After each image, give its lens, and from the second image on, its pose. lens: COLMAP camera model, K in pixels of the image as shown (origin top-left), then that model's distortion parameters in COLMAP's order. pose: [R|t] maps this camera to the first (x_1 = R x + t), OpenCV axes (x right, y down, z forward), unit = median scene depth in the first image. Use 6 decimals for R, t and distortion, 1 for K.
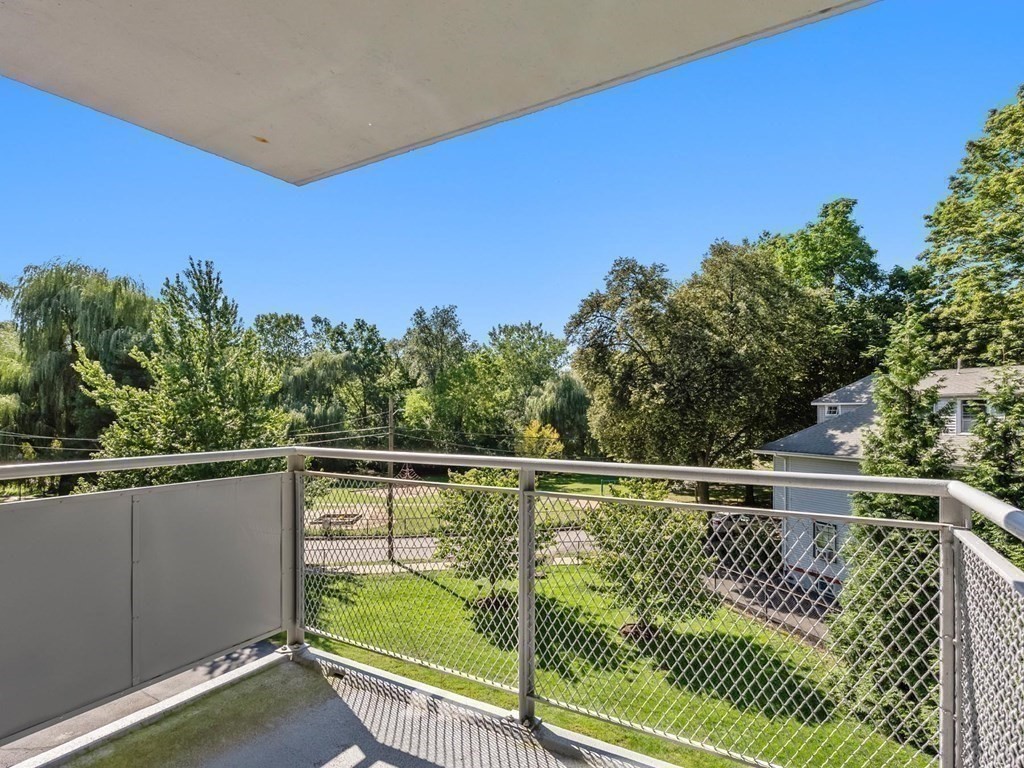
lens RADIAL K [[536.3, 0, 512.3], [0, 536.3, 414.9], [0, 0, 1]] dist [-0.002901, -0.000730]
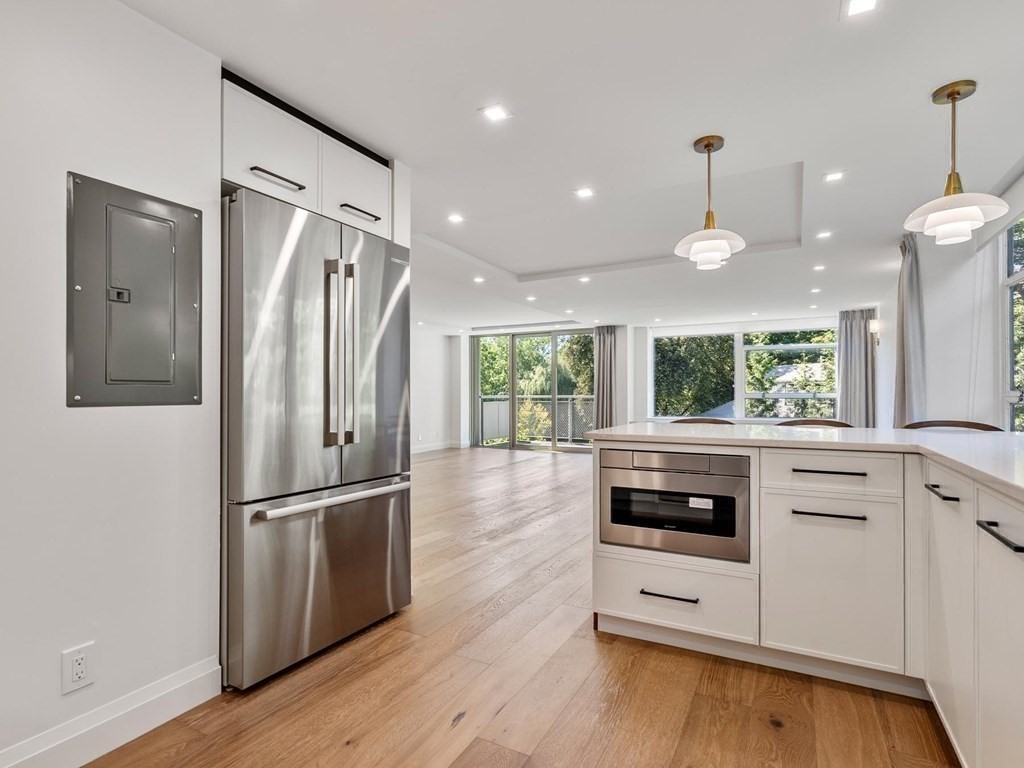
lens RADIAL K [[528.6, 0, 512.0], [0, 528.6, 384.0], [0, 0, 1]] dist [0.000090, 0.000103]
pose [[0.999610, -0.001390, 0.027891, -0.064171], [0.002093, 0.999681, -0.025187, 0.008092], [-0.027847, 0.025235, 0.999294, -0.394508]]
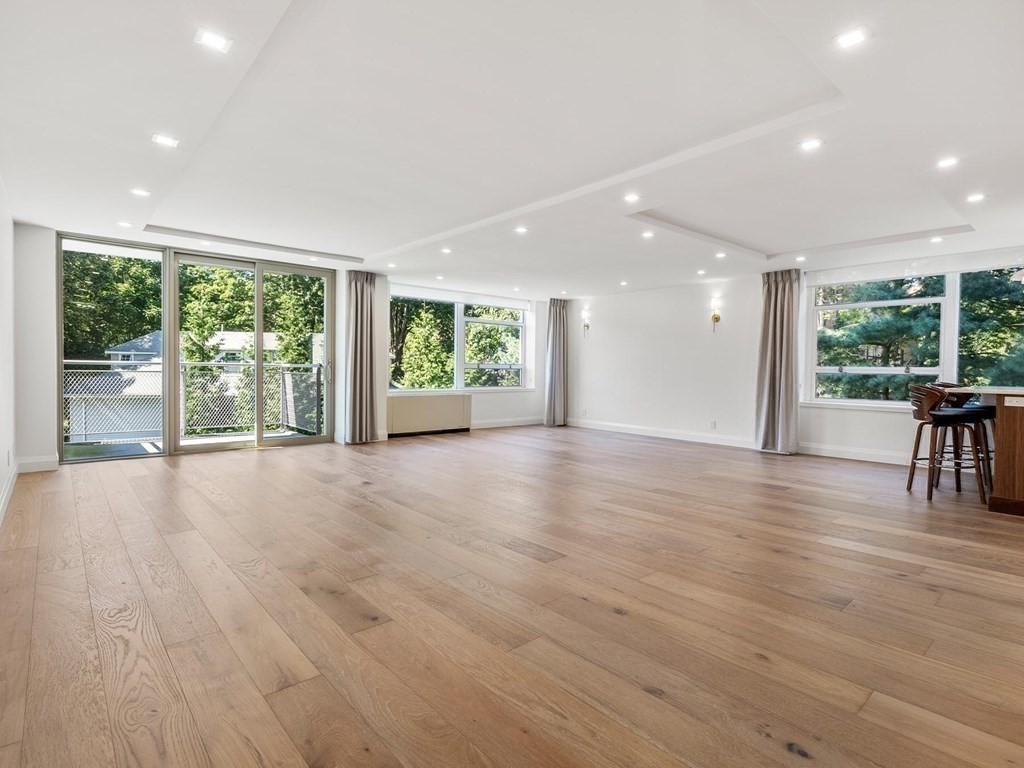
lens RADIAL K [[527.1, 0, 518.5], [0, 527.1, 381.5], [0, 0, 1]] dist [0.000742, 0.000297]
pose [[0.321109, -0.015359, 0.946918, -0.226516], [-0.011139, 0.999738, 0.019994, 0.010388], [-0.946977, -0.016968, 0.320854, -0.192711]]
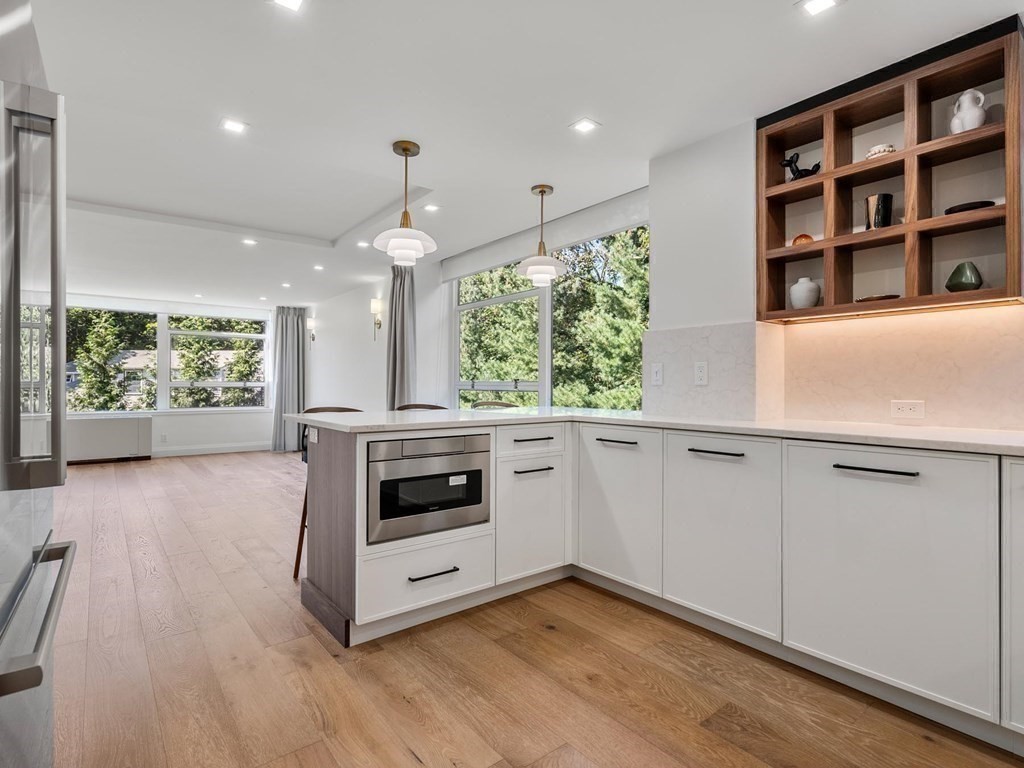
lens RADIAL K [[527.1, 0, 518.5], [0, 527.1, 381.5], [0, 0, 1]] dist [0.000742, 0.000297]
pose [[0.367289, 0.005117, 0.930093, -0.115750], [0.002110, 0.999978, -0.006335, 0.008090], [-0.930104, 0.004289, 0.367270, -0.354656]]
